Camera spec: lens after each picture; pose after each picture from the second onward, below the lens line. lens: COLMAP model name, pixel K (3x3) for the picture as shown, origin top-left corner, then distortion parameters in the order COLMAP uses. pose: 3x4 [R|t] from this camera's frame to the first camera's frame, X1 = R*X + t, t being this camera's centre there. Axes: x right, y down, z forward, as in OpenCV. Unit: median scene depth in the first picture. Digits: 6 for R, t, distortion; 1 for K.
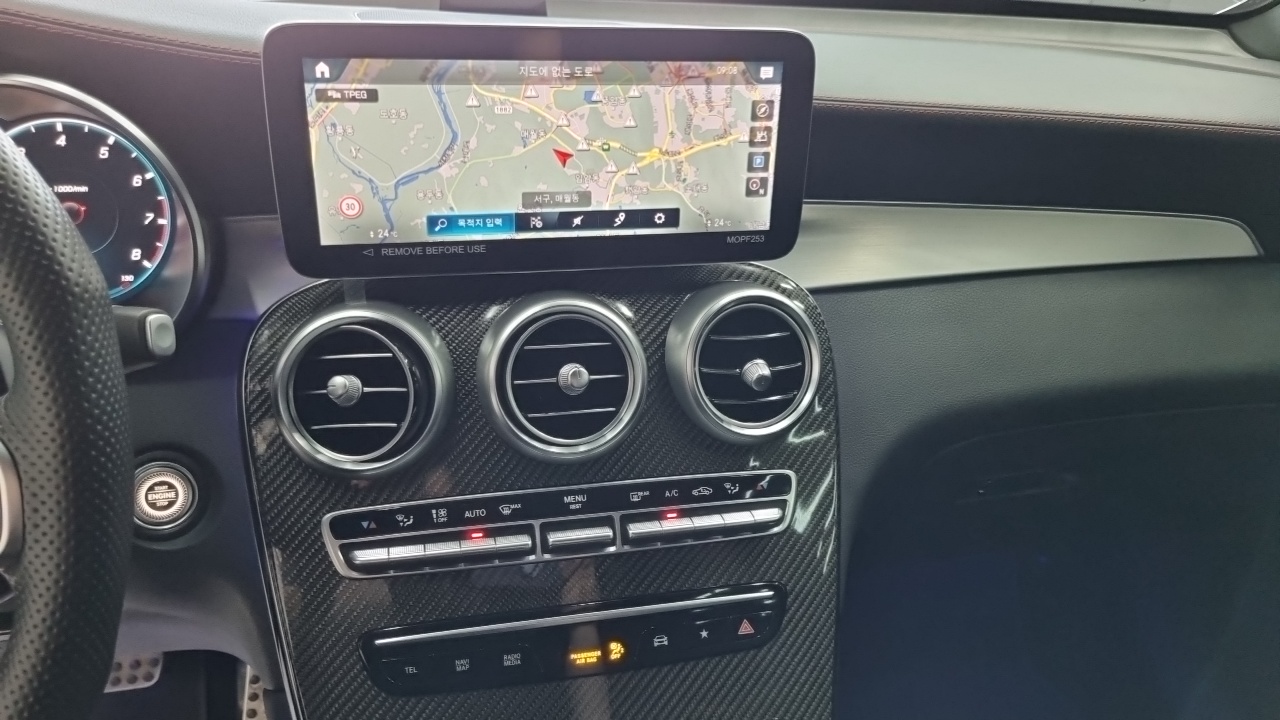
lens RADIAL K [[952.3, 0, 646.5], [0, 952.3, 367.2], [0, 0, 1]] dist [0.010212, -0.004597]
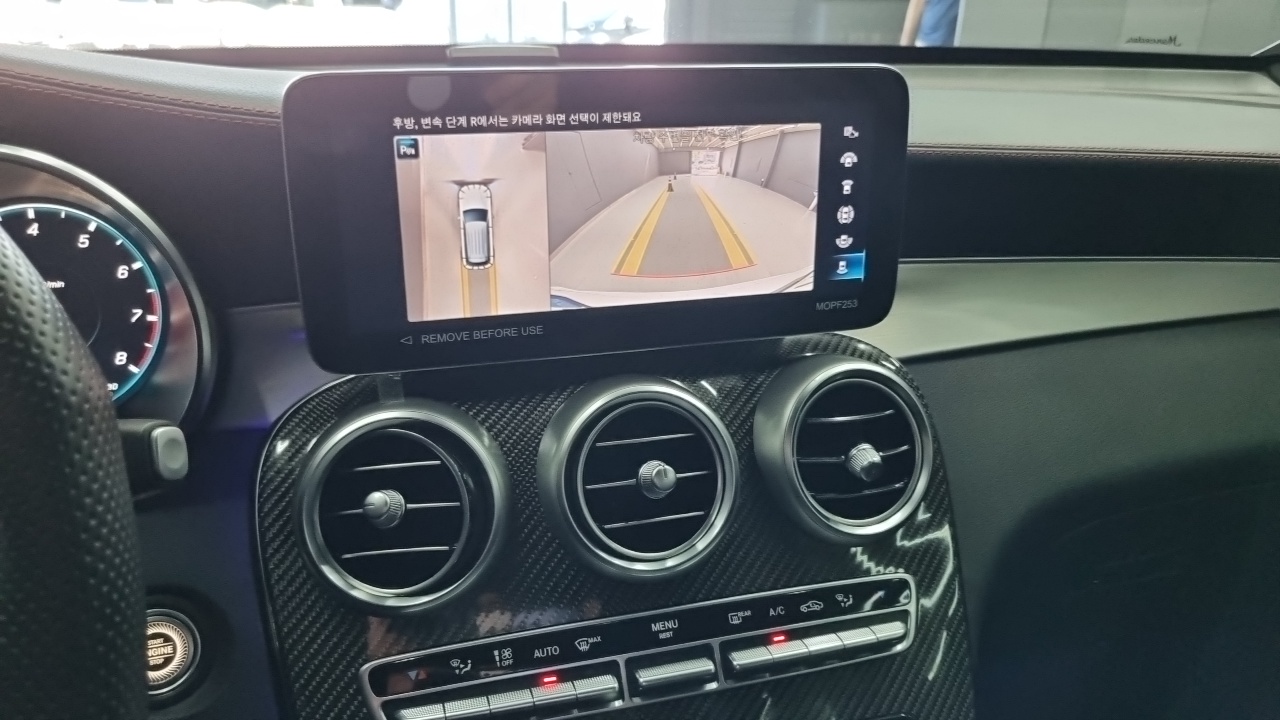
lens RADIAL K [[952.3, 0, 630.0], [0, 952.3, 359.8], [0, 0, 1]] dist [0.010212, -0.004597]
pose [[0.998309, -0.049628, 0.030259, -0.117109], [0.052396, 0.993722, -0.098845, -0.010088], [-0.025164, 0.100264, 0.994643, 0.157252]]
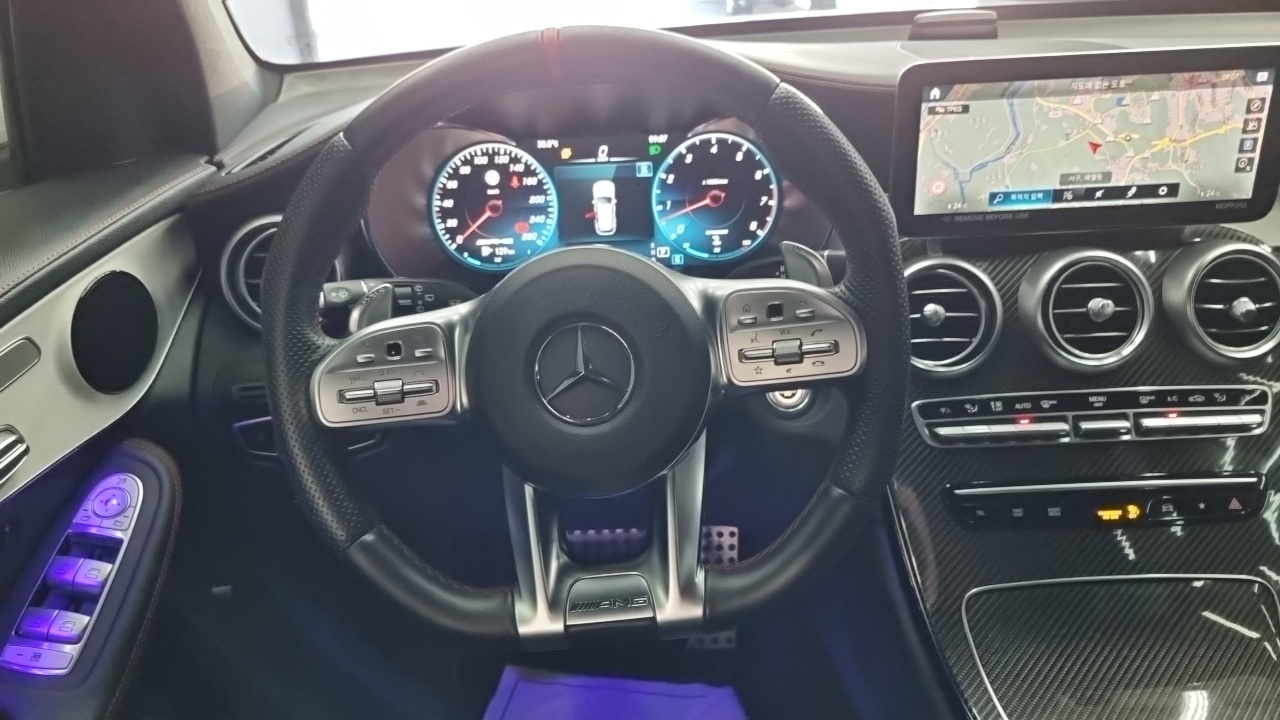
lens RADIAL K [[952.3, 0, 628.8], [0, 952.3, 351.1], [0, 0, 1]] dist [0.010212, -0.004597]
pose [[0.969896, 0.015785, -0.243006, -0.387774], [-0.020158, 0.999676, -0.015518, 0.103783], [0.242683, 0.019950, 0.969901, -0.469634]]
